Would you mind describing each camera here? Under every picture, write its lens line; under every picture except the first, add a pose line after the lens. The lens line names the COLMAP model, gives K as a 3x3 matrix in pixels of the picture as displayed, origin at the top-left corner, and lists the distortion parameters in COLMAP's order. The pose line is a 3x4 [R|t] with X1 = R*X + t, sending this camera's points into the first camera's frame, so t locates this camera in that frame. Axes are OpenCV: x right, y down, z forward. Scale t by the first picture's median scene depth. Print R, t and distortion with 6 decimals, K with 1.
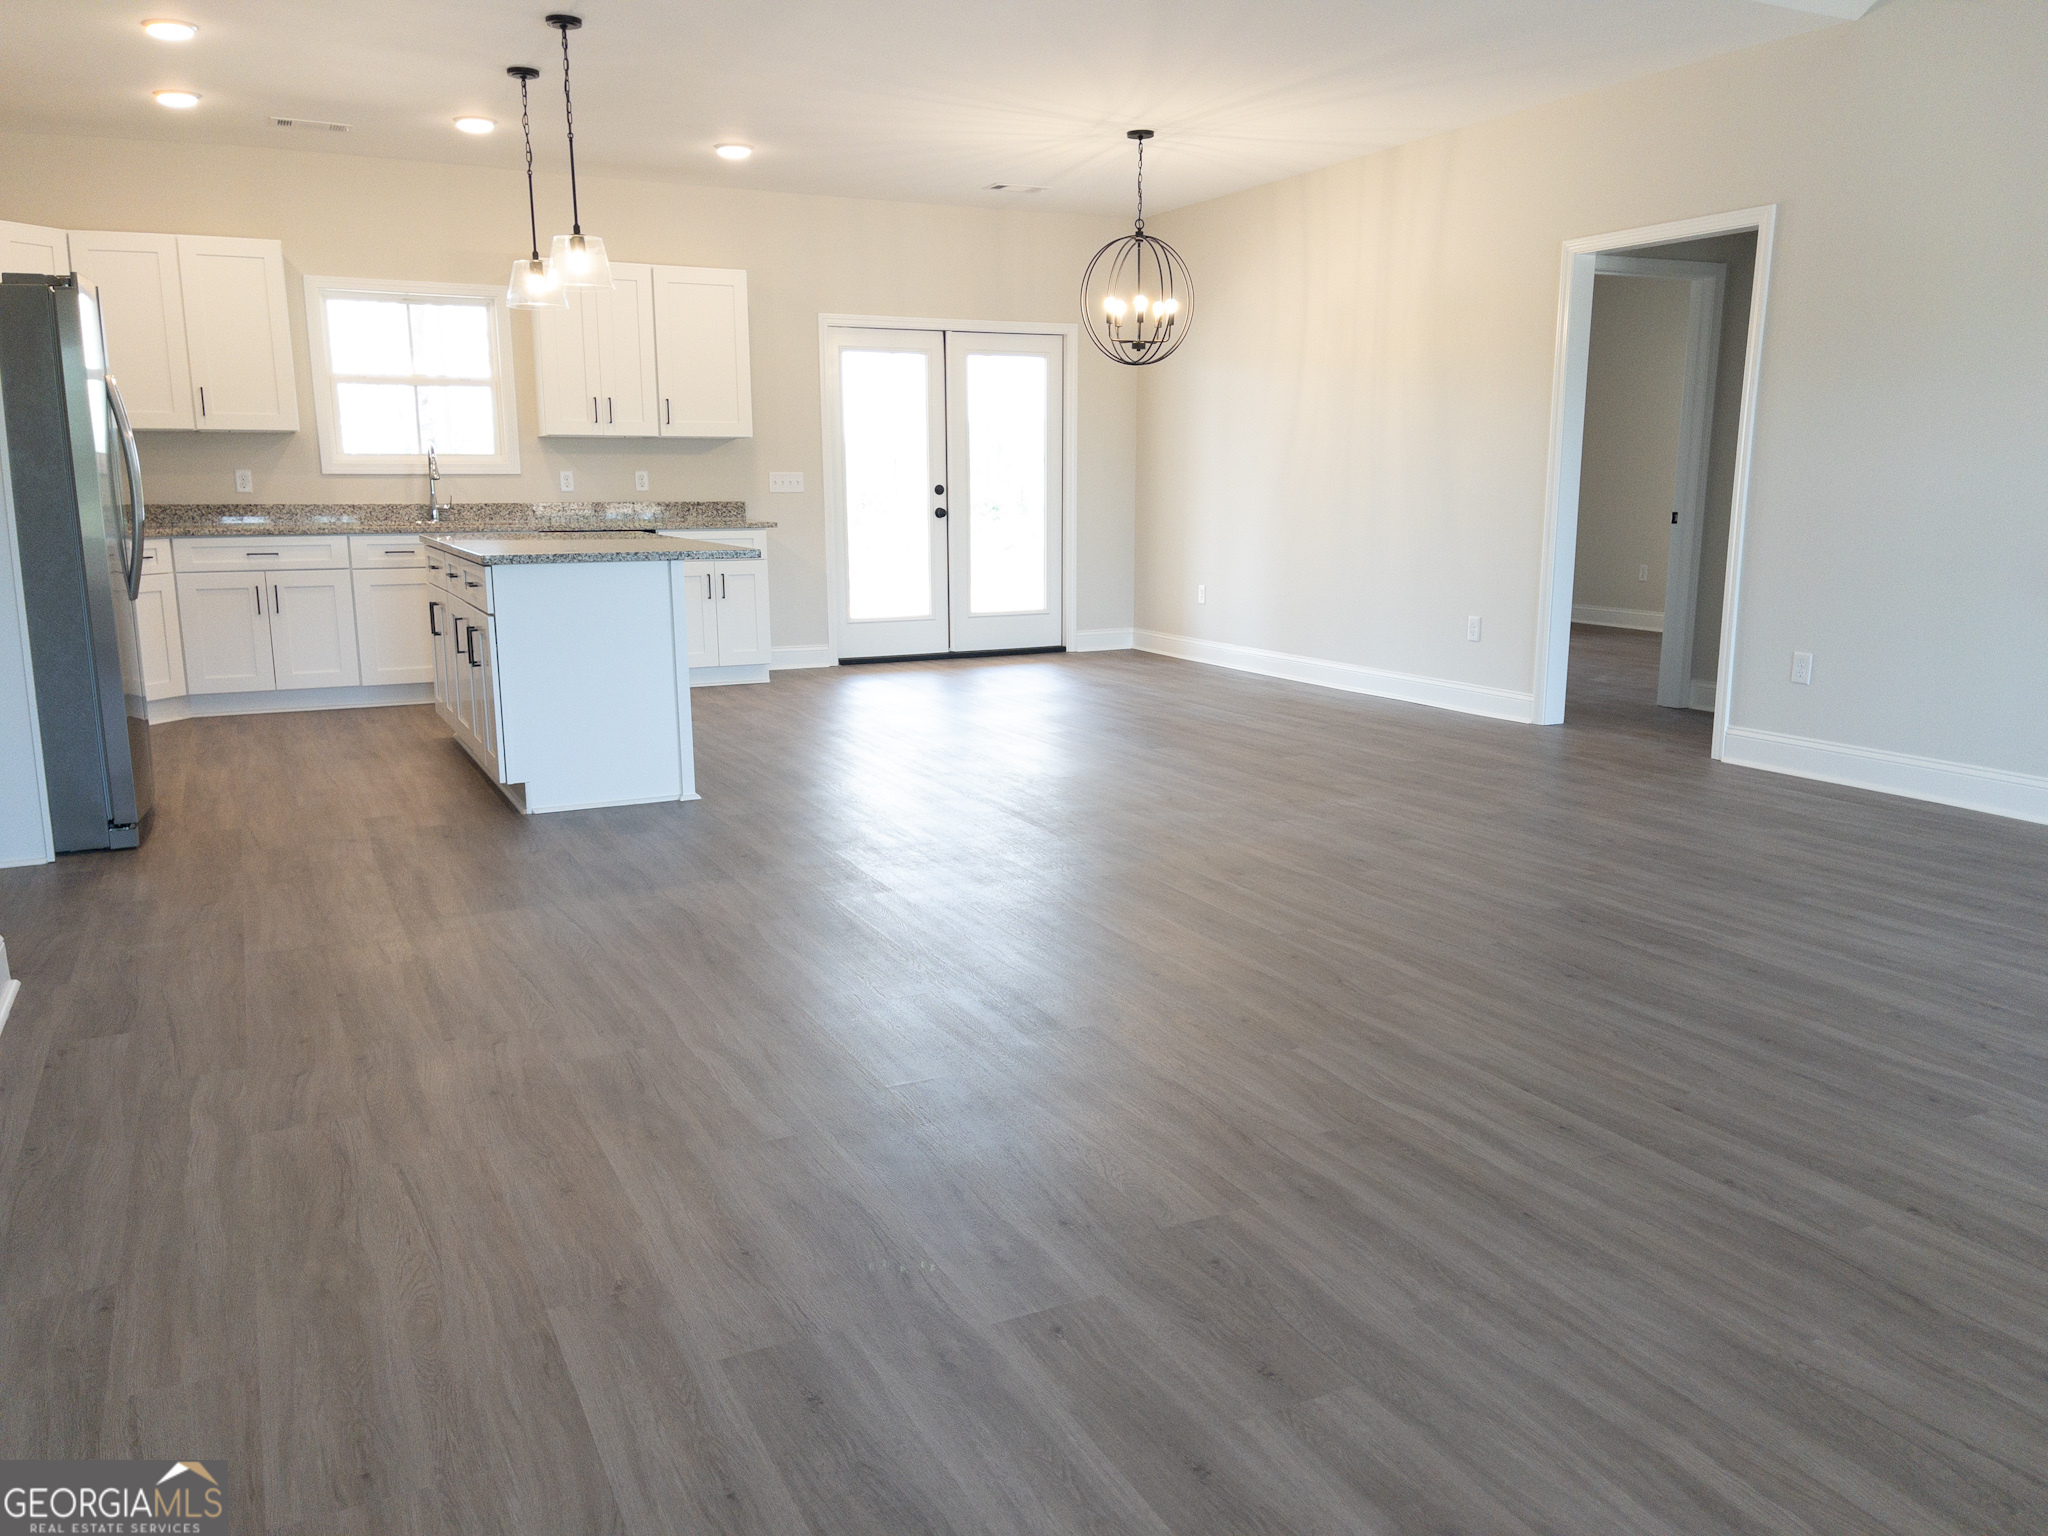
lens RADIAL K [[1569.3, 0, 1024.0], [0, 1569.3, 768.0], [0, 0, 1]] dist [0.063393, -0.072187]
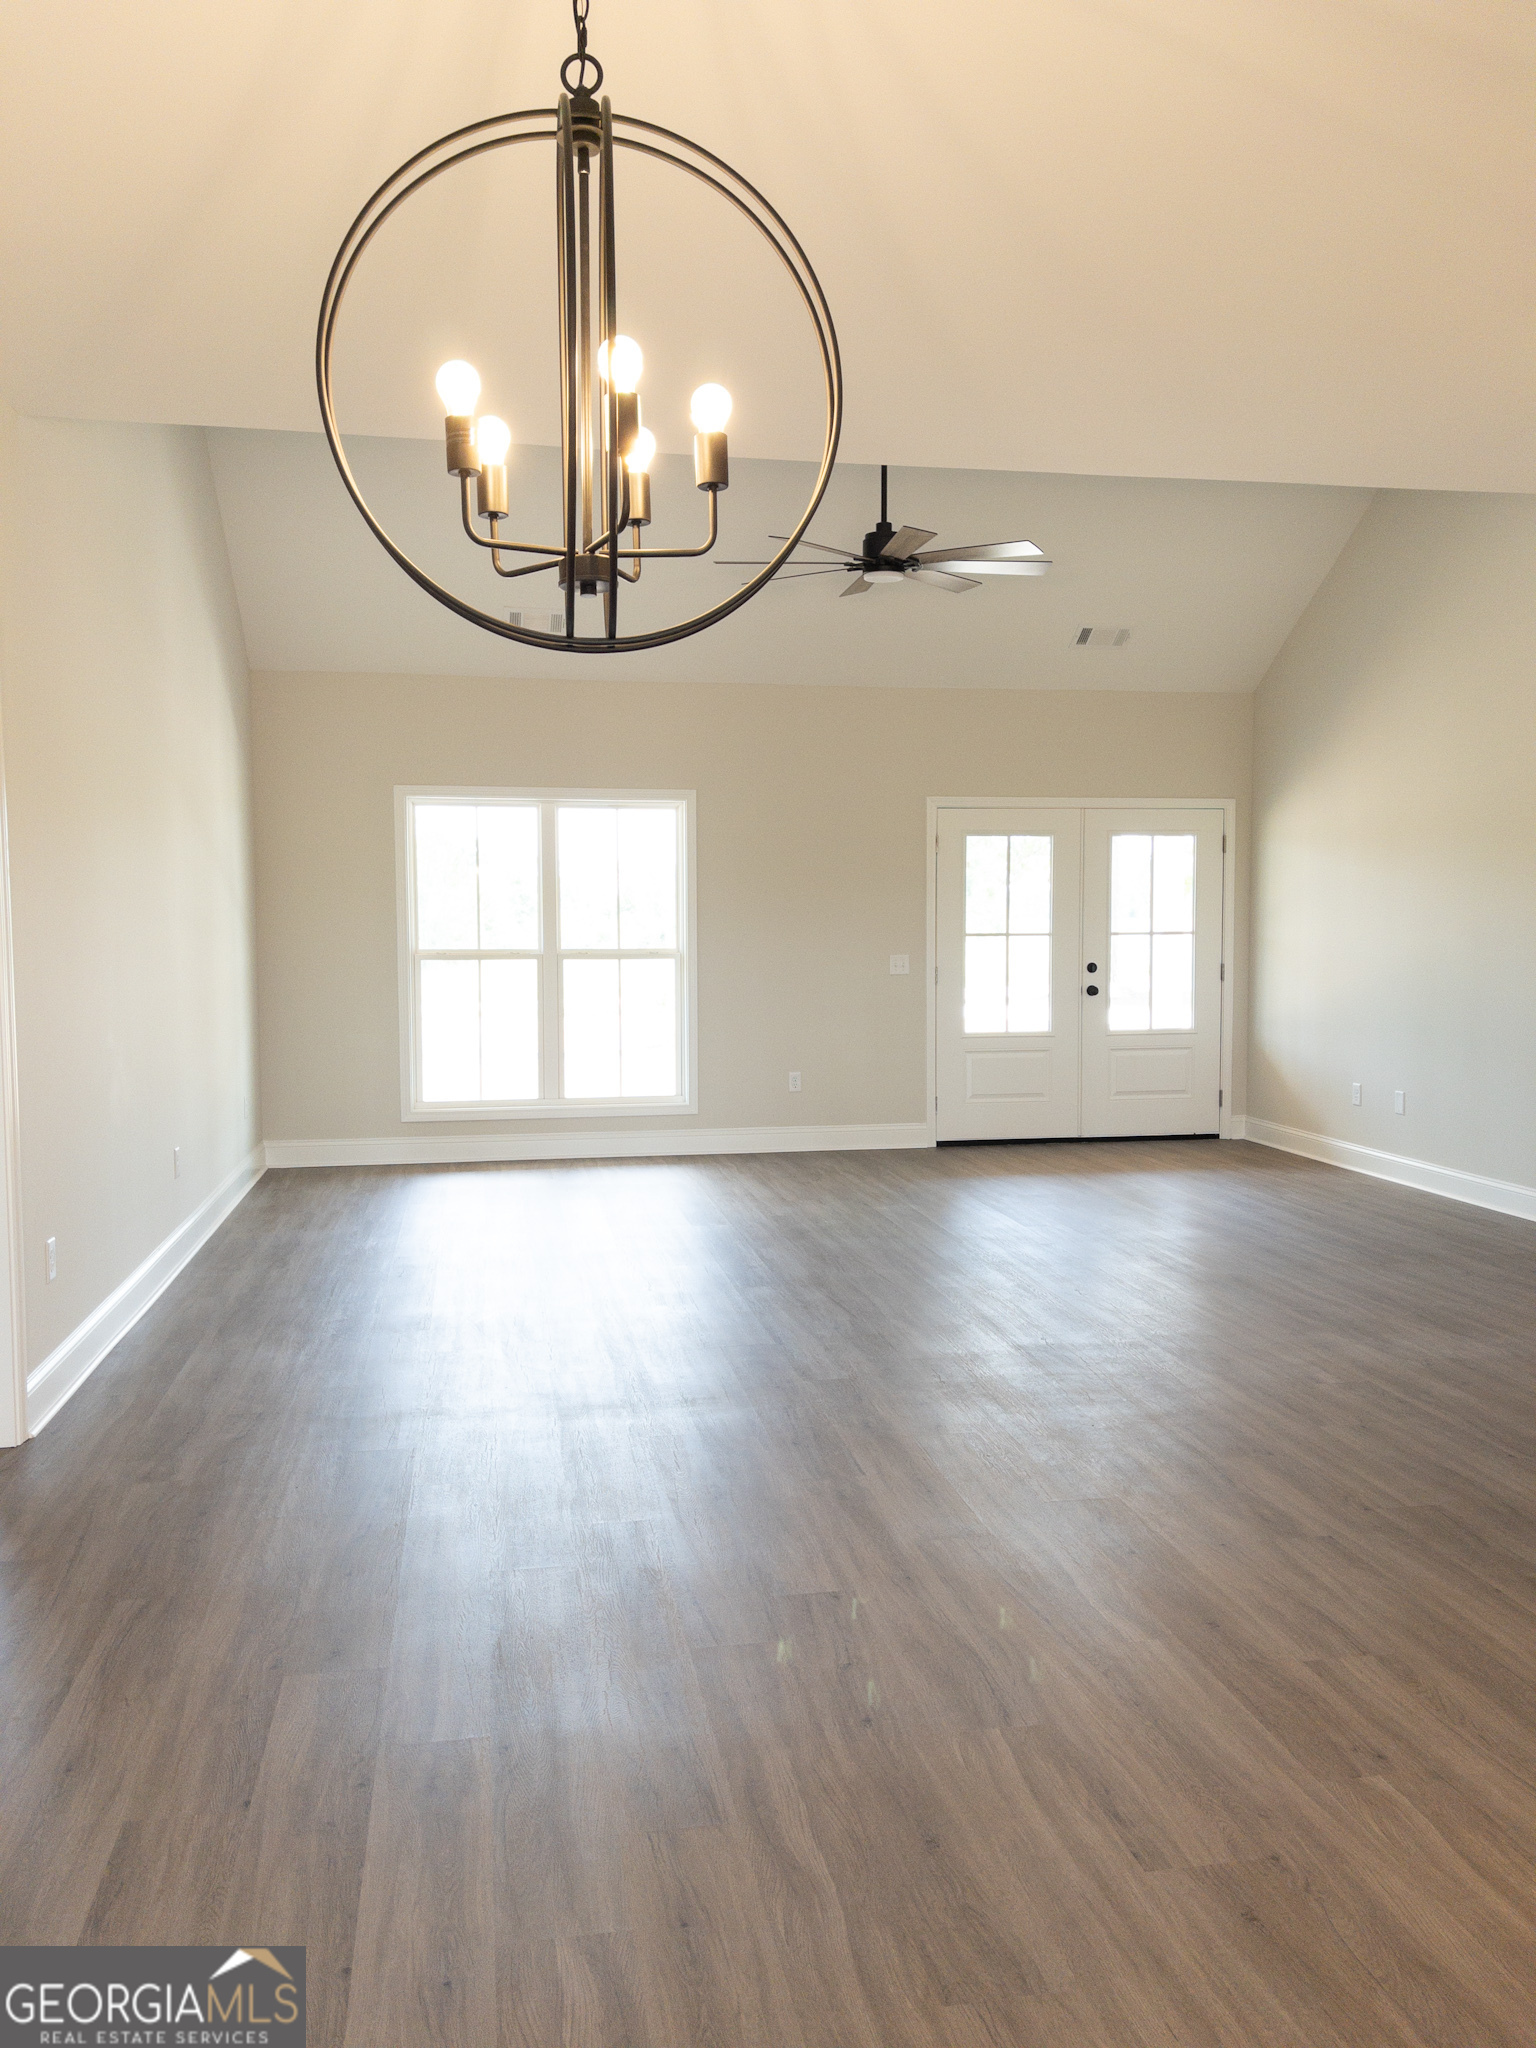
lens RADIAL K [[1560.2, 0, 768.7], [0, 1560.2, 1032.4], [0, 0, 1]] dist [0.095312, -0.124536]
pose [[-0.961951, -0.012013, 0.272956, -0.019306], [0.057368, 0.967882, 0.244774, -0.231668], [-0.267130, 0.251120, -0.930366, 1.115215]]
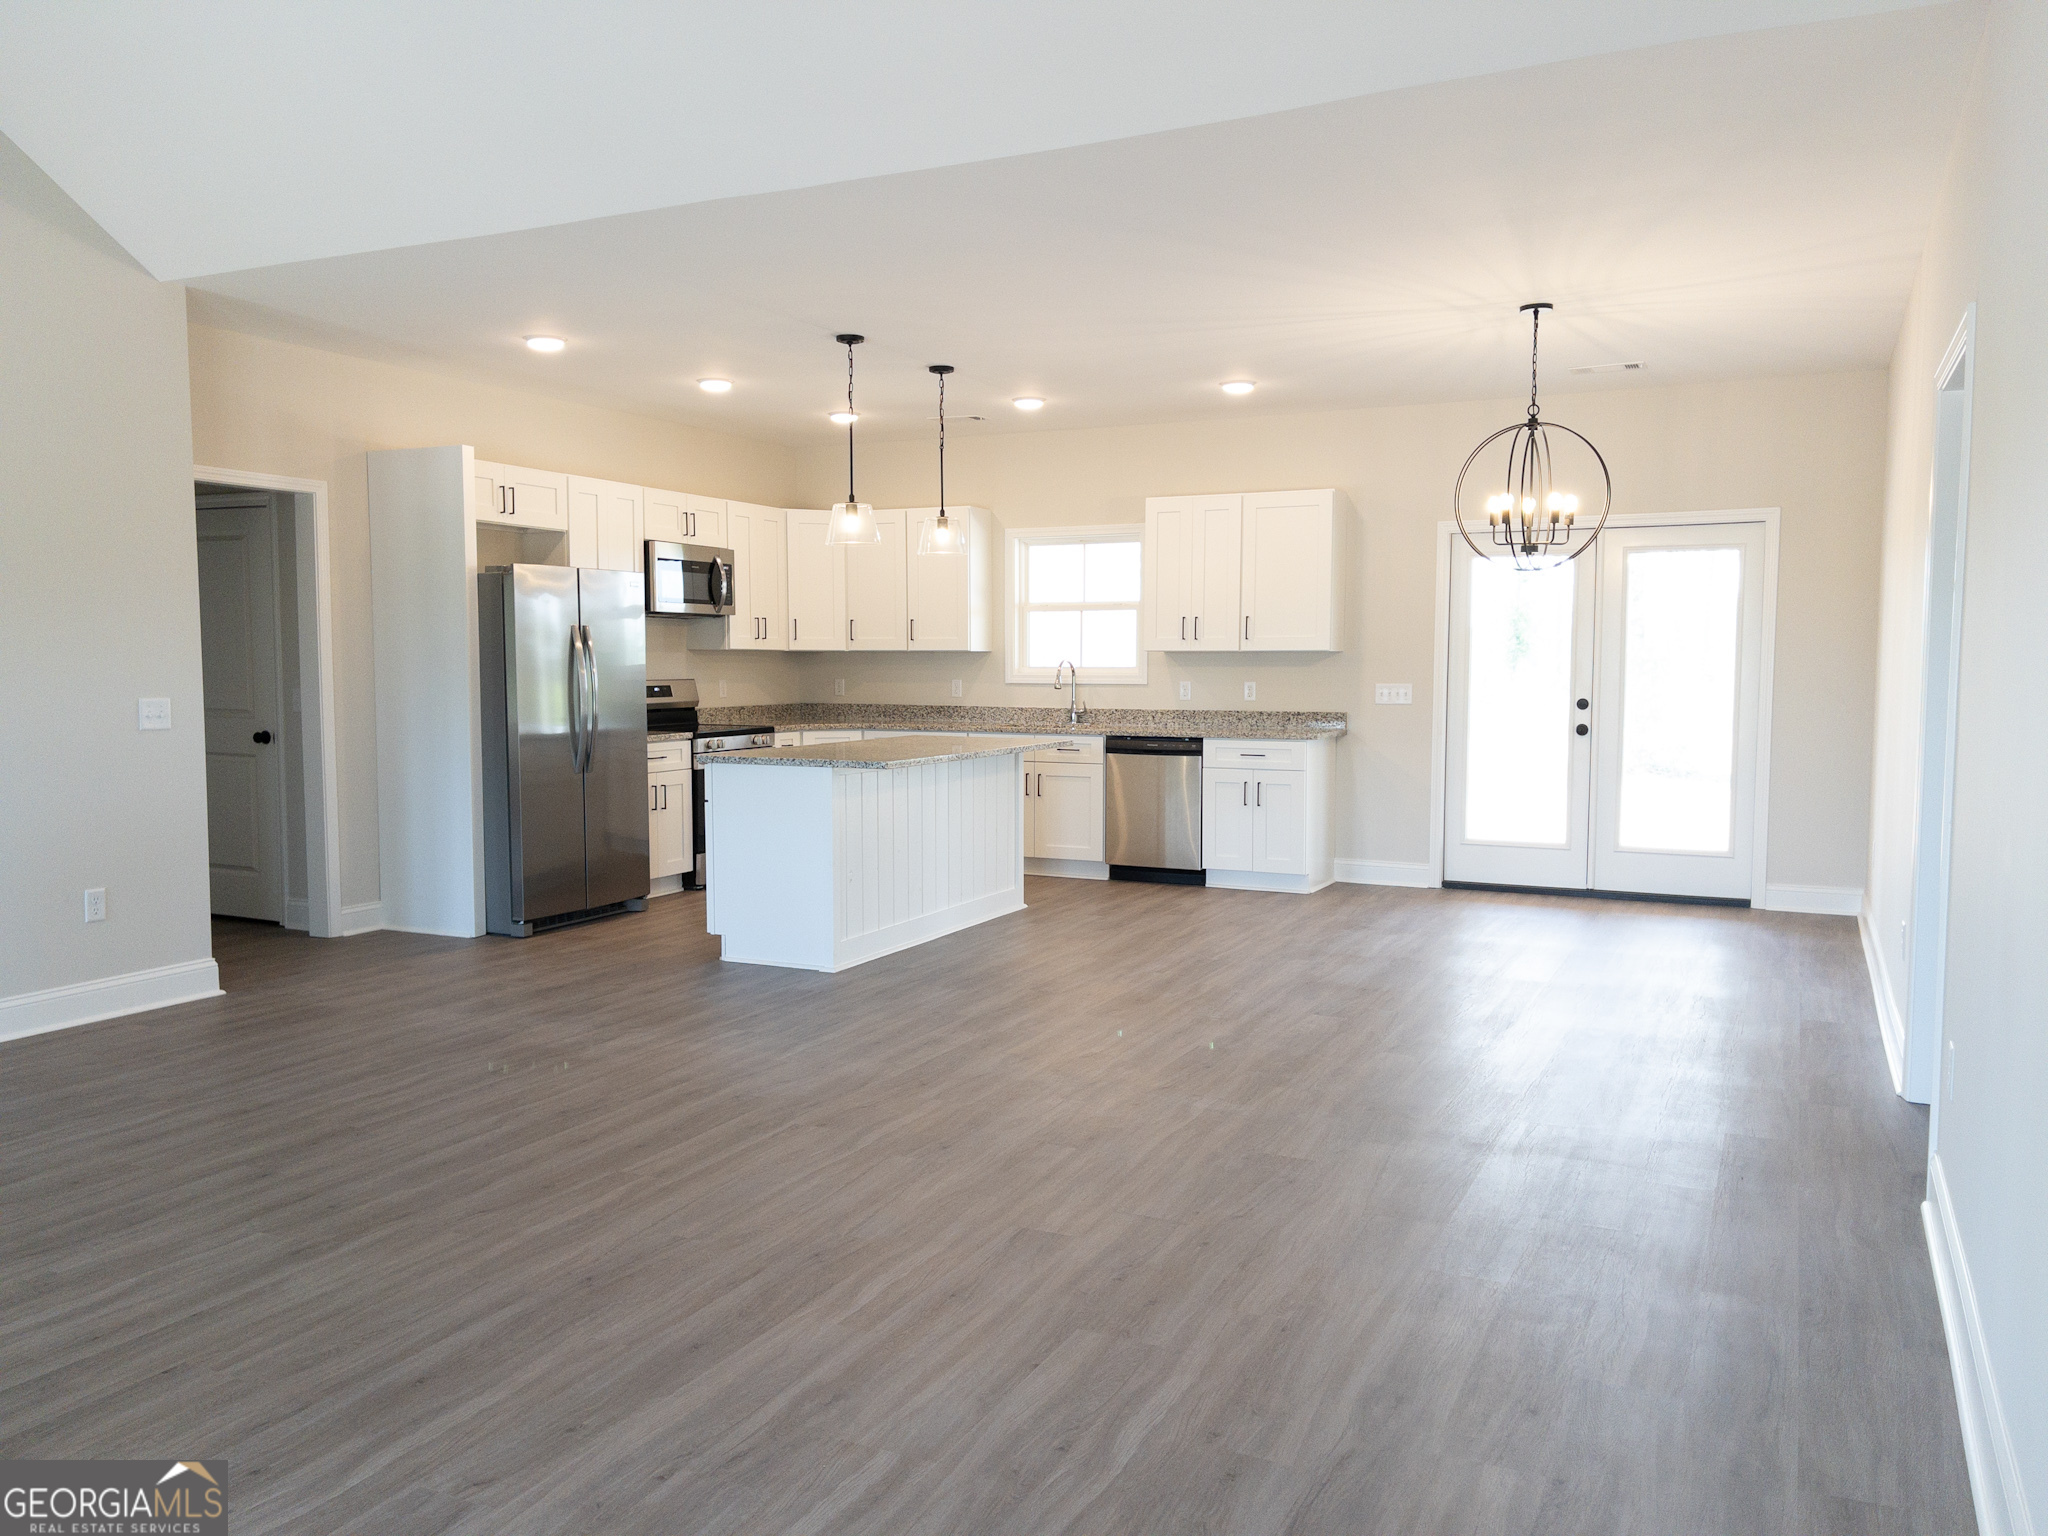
lens RADIAL K [[1560.2, 0, 1036.1], [0, 1560.2, 772.9], [0, 0, 1]] dist [0.095312, -0.124536]
pose [[0.613678, 0.062154, -0.787106, 0.525738], [-0.148615, 0.988171, -0.037838, -0.070030], [0.775444, 0.140196, 0.615656, 0.262578]]
